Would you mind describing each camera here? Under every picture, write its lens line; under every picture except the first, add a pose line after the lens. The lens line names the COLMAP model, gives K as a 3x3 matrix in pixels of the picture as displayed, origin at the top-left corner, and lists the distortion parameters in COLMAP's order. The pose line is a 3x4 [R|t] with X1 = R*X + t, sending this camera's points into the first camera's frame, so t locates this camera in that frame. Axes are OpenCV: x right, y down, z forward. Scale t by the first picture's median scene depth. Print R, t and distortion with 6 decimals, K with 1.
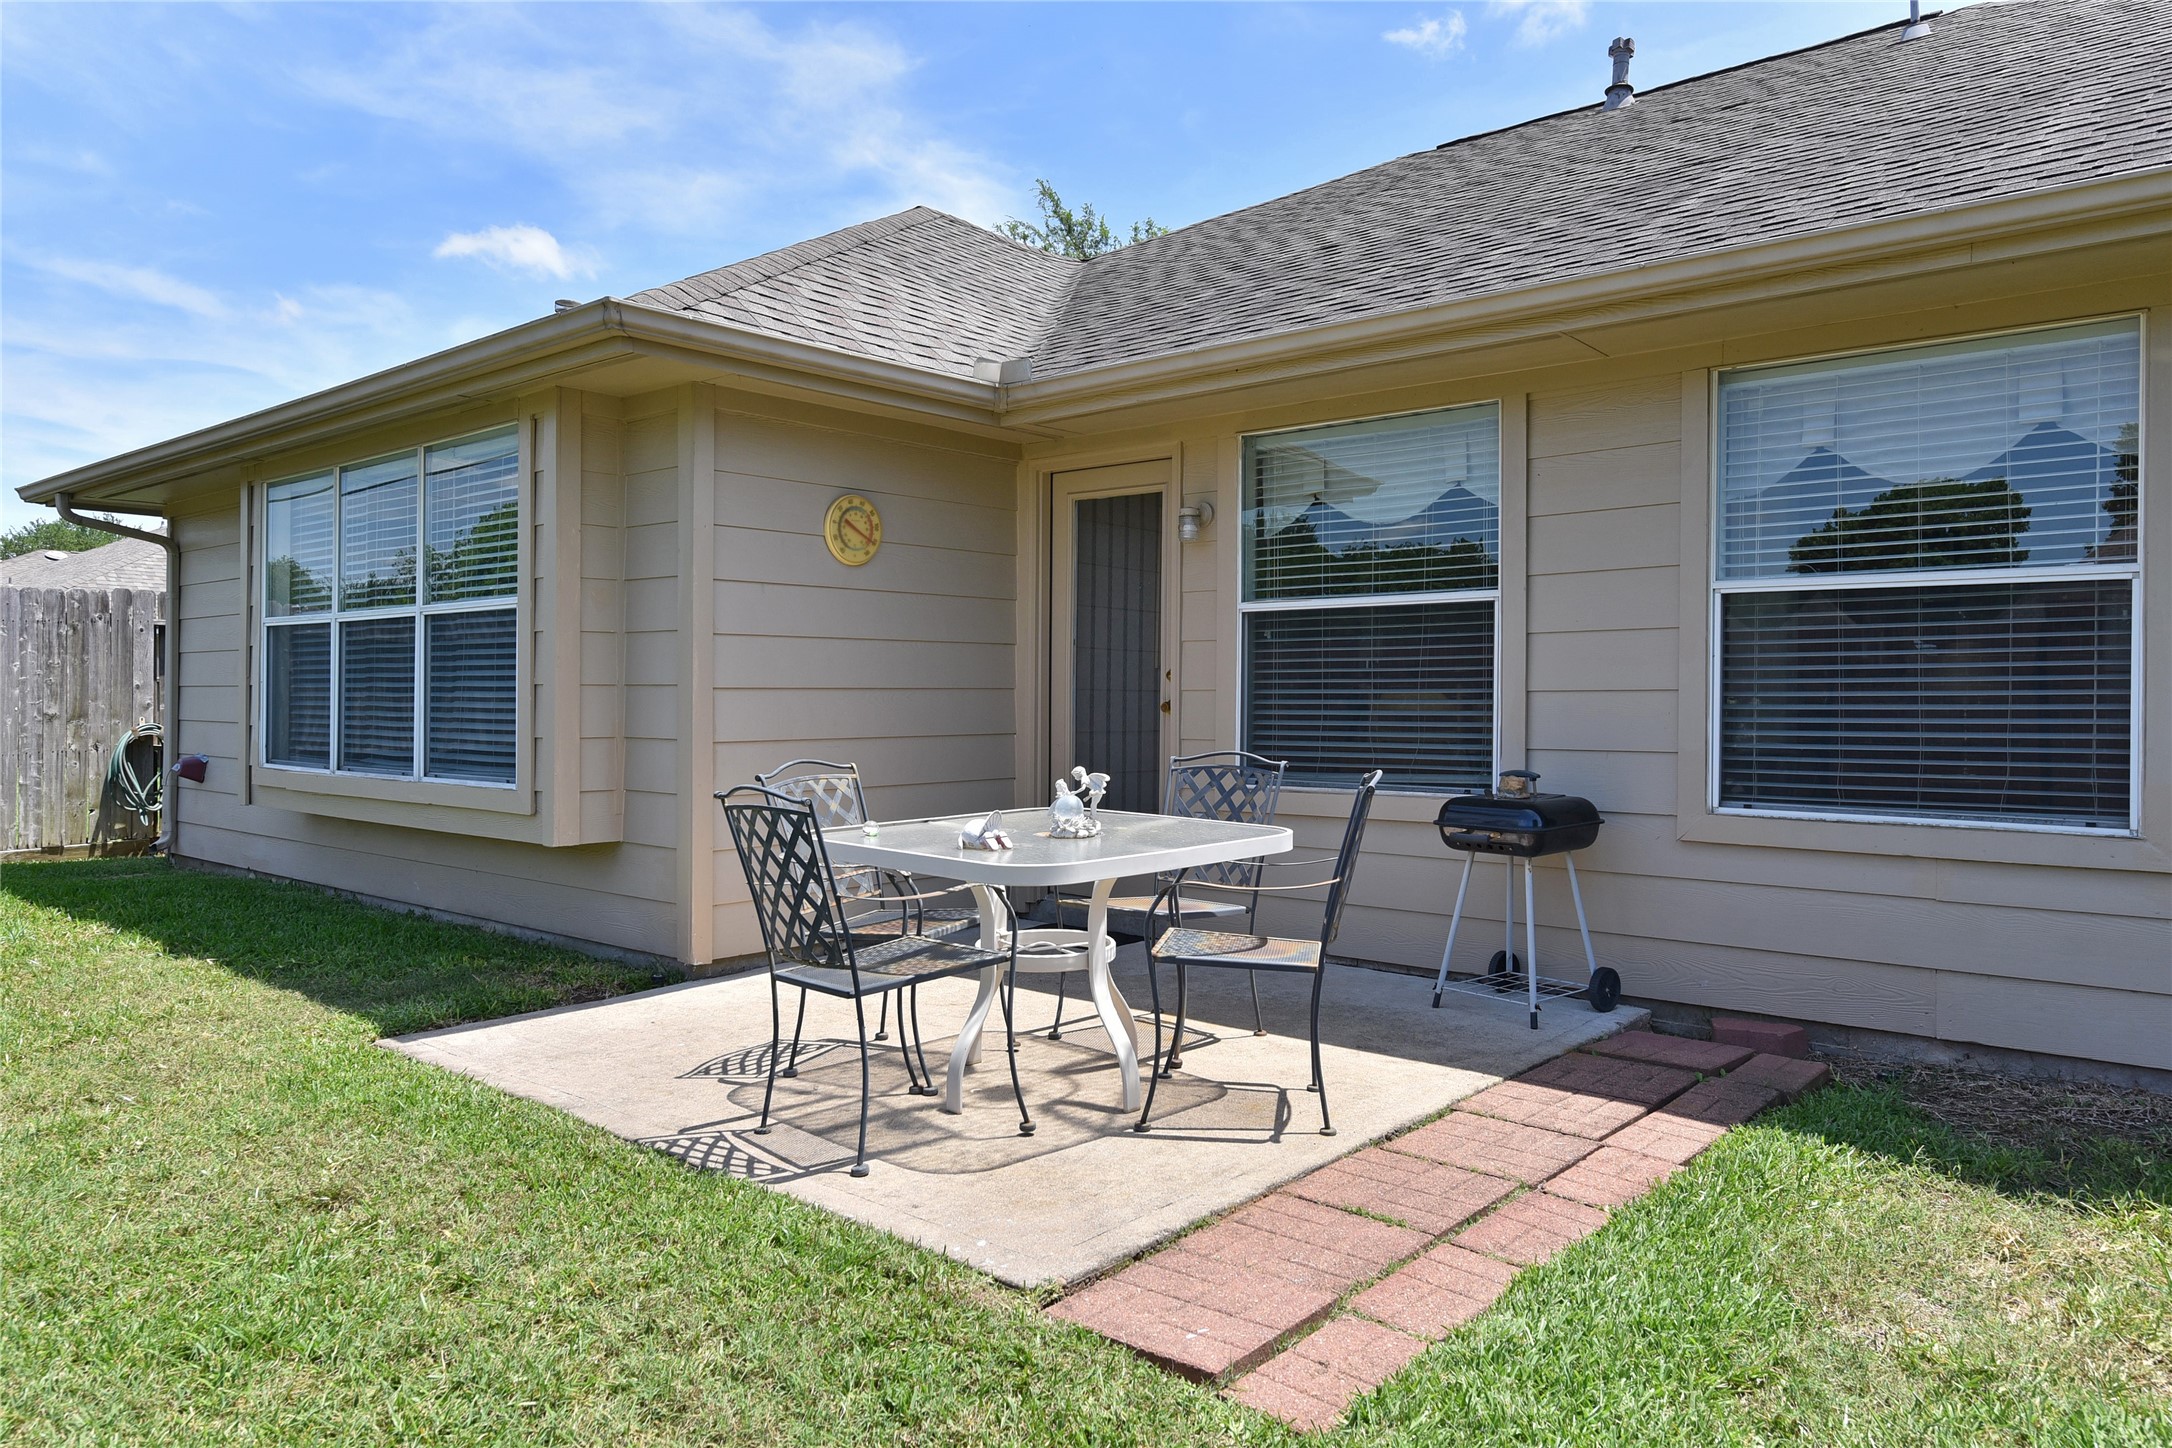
lens RADIAL K [[1470.6, 0, 1081.8], [0, 1470.6, 718.9], [0, 0, 1]] dist [0.003638, 0.000951]
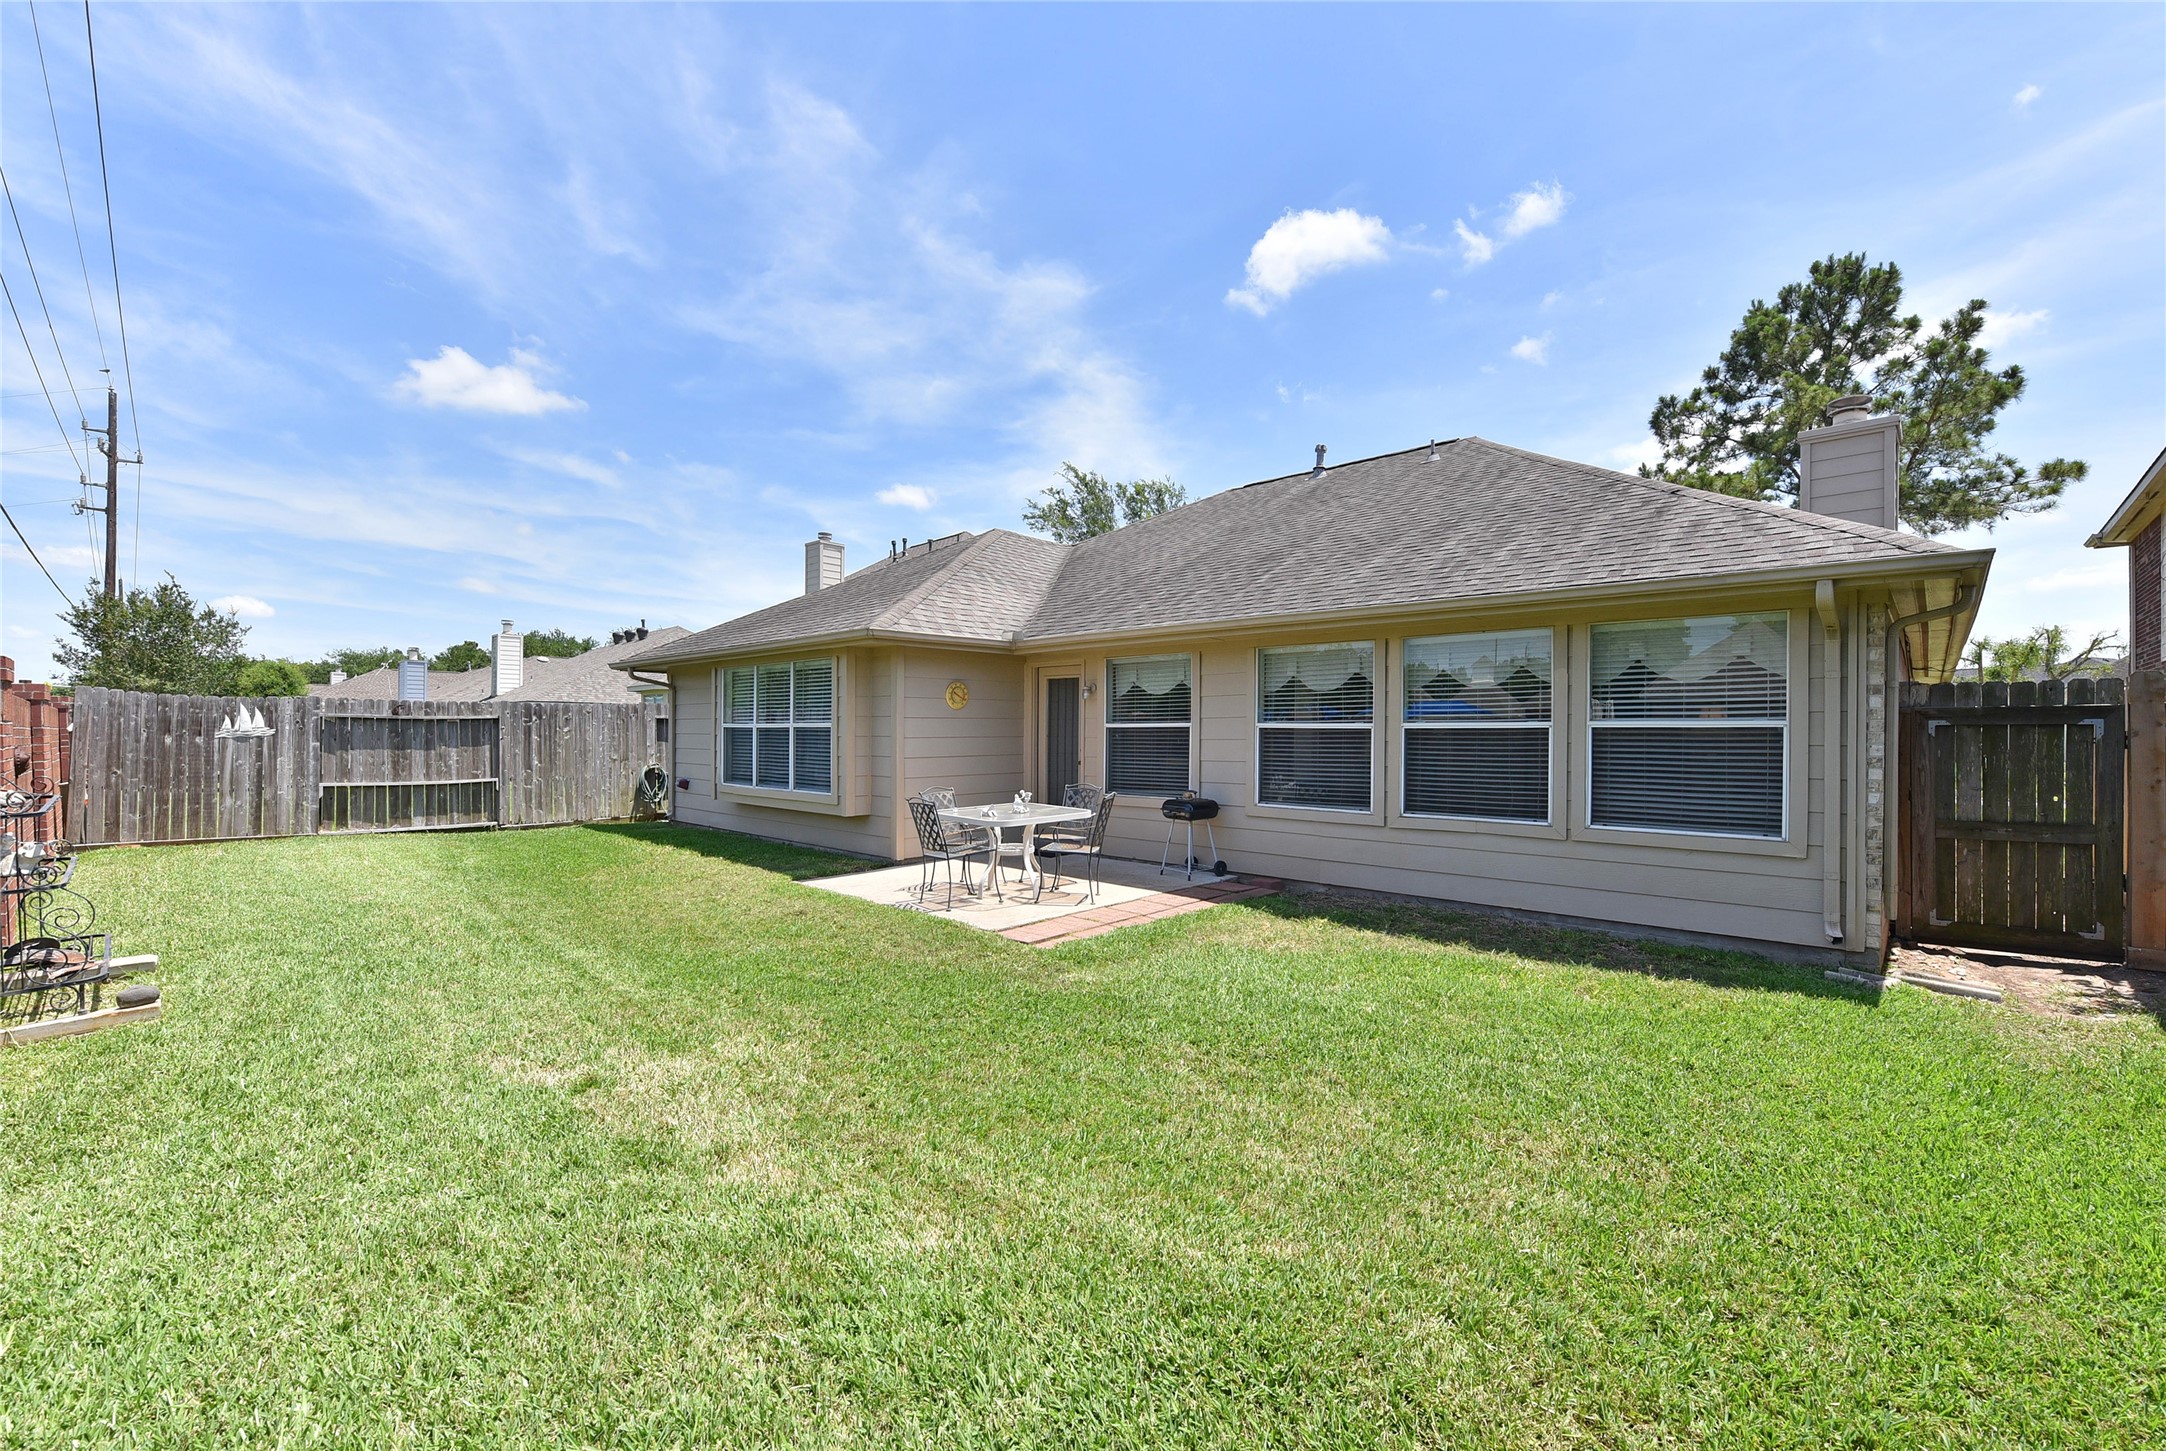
lens RADIAL K [[914.1, 0, 1087.4], [0, 914.1, 738.1], [0, 0, 1]] dist [0.002311, -0.000358]
pose [[0.999108, -0.000660, -0.042223, 0.161433], [0.000447, 0.999987, -0.005064, -0.050173], [0.042226, 0.005040, 0.999095, -0.684249]]
